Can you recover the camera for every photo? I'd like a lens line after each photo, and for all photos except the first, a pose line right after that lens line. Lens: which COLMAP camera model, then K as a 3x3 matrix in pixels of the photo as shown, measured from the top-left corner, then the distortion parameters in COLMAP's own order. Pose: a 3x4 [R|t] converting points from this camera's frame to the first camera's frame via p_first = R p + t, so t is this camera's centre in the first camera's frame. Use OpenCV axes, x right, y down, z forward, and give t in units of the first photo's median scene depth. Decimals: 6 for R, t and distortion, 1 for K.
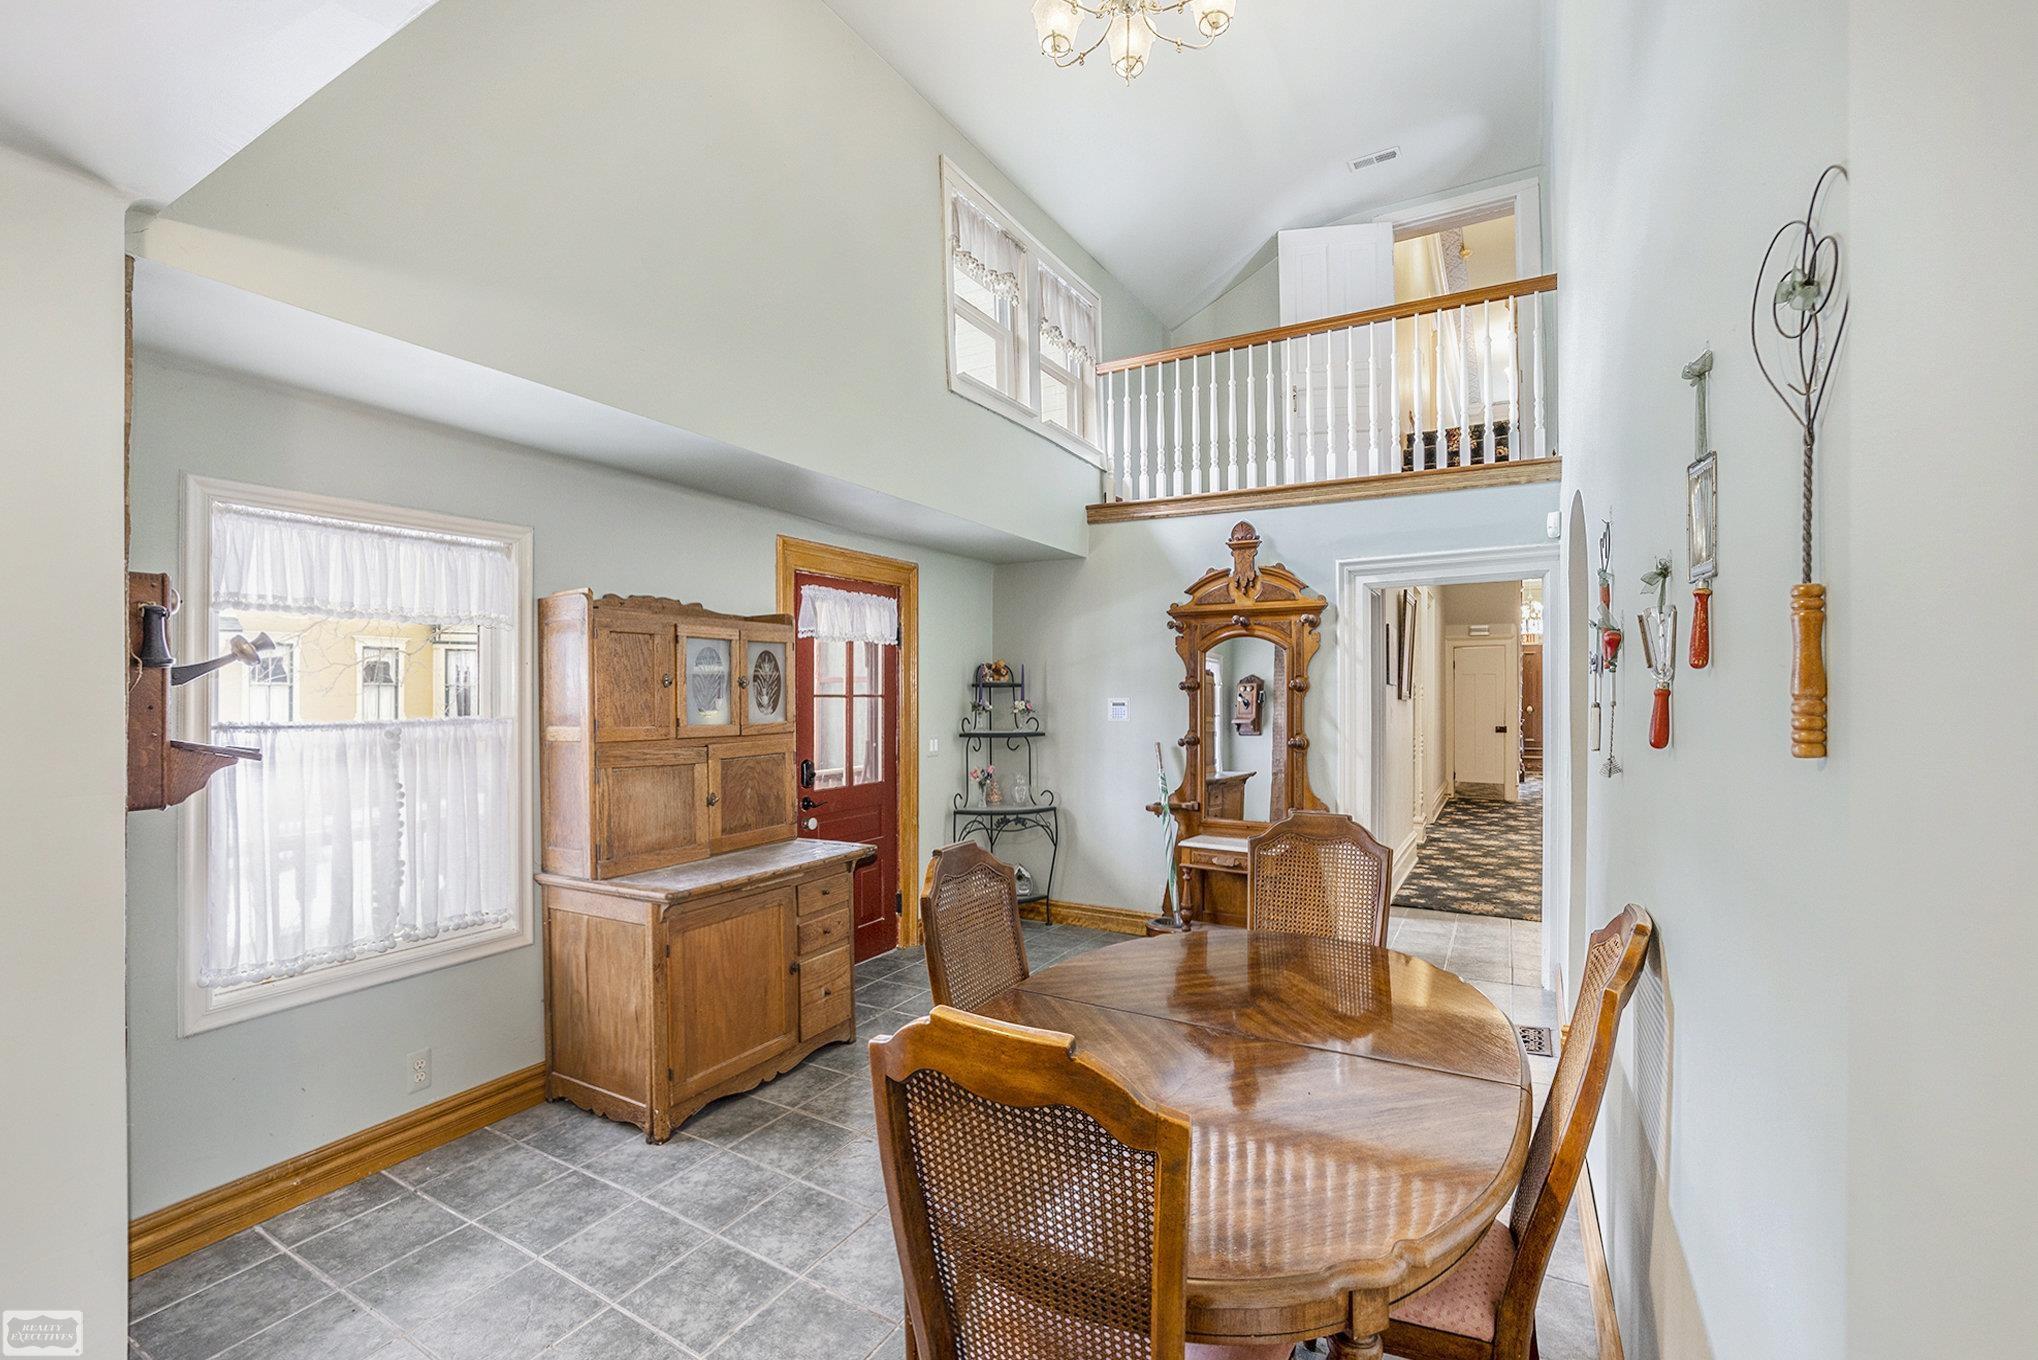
lens RADIAL K [[872.4, 0, 1010.1], [0, 872.4, 694.5], [0, 0, 1]] dist [-0.024879, 0.000086]
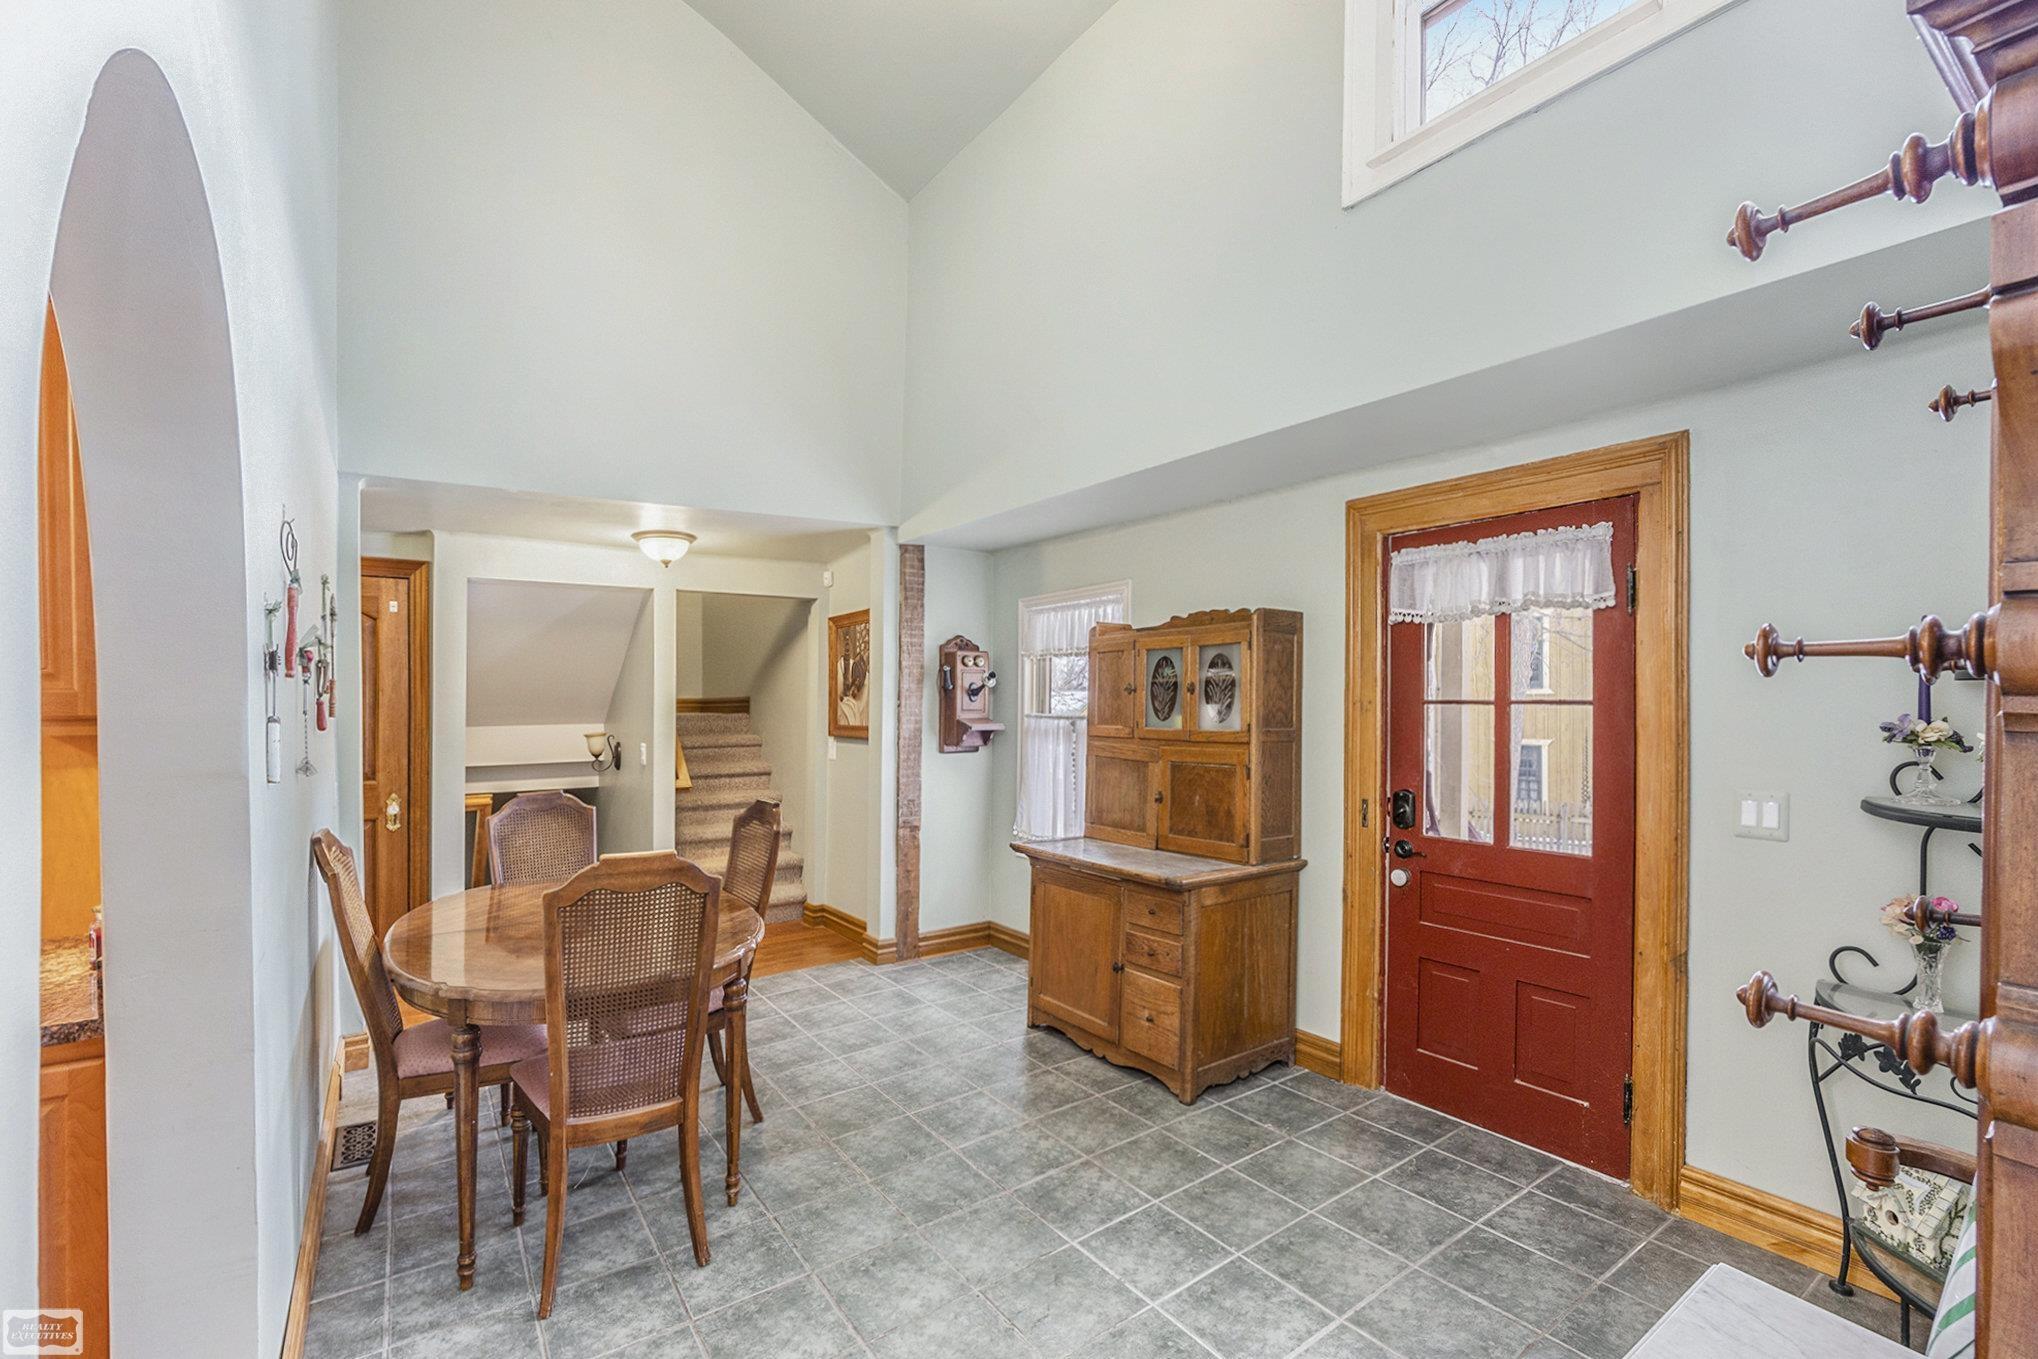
lens RADIAL K [[872.4, 0, 1010.1], [0, 872.4, 694.0], [0, 0, 1]] dist [-0.024879, 0.000086]
pose [[-0.413072, -0.006642, -0.910674, 0.654807], [0.000172, 0.999973, -0.007372, 0.000326], [0.910698, -0.003202, -0.413060, 1.160053]]
